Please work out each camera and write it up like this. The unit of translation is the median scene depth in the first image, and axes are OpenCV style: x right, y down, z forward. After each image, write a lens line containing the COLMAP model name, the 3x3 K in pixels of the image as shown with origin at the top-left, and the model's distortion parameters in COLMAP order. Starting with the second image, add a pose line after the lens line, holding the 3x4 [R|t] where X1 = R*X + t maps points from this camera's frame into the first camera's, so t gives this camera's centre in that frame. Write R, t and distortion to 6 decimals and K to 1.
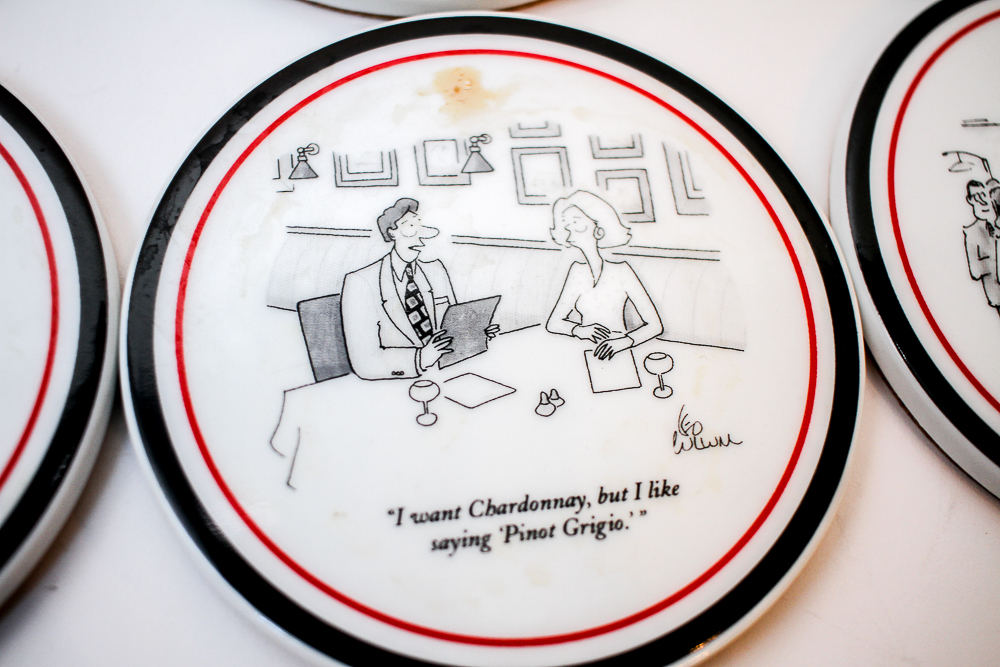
lens RADIAL K [[1160.9, 0, 498.6], [0, 1160.9, 324.4], [0, 0, 1]] dist [-0.056649, 0.000000]
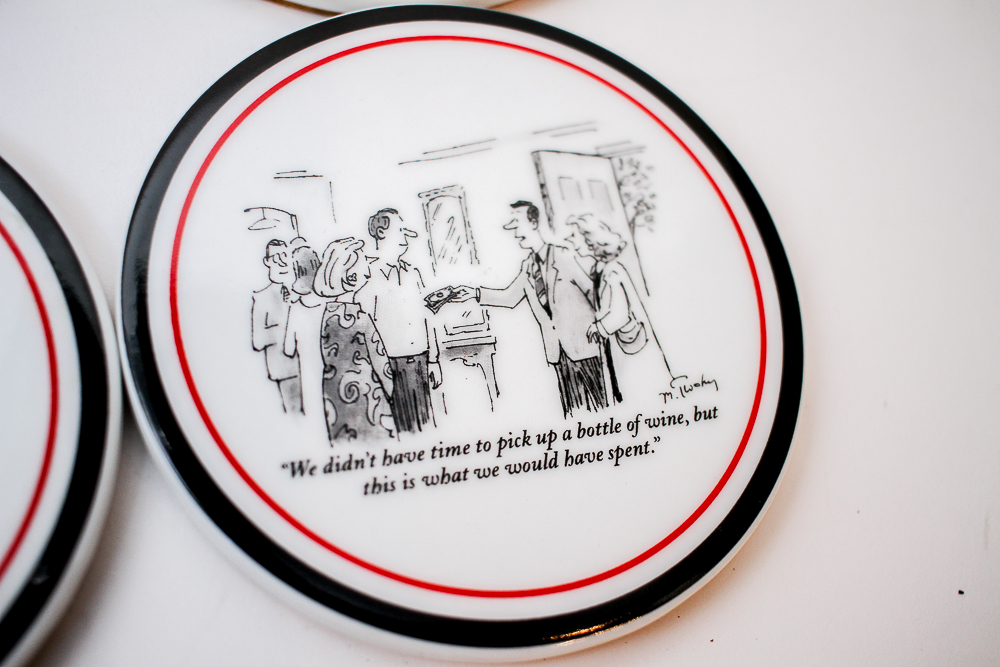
lens RADIAL K [[1104.4, 0, 501.3], [0, 1104.4, 342.4], [0, 0, 1]] dist [-0.219092, 0.000000]
pose [[0.999330, 0.010939, -0.034922, 0.622291], [-0.009224, 0.998761, 0.048896, -0.087242], [0.035413, -0.048541, 0.998193, 0.135766]]
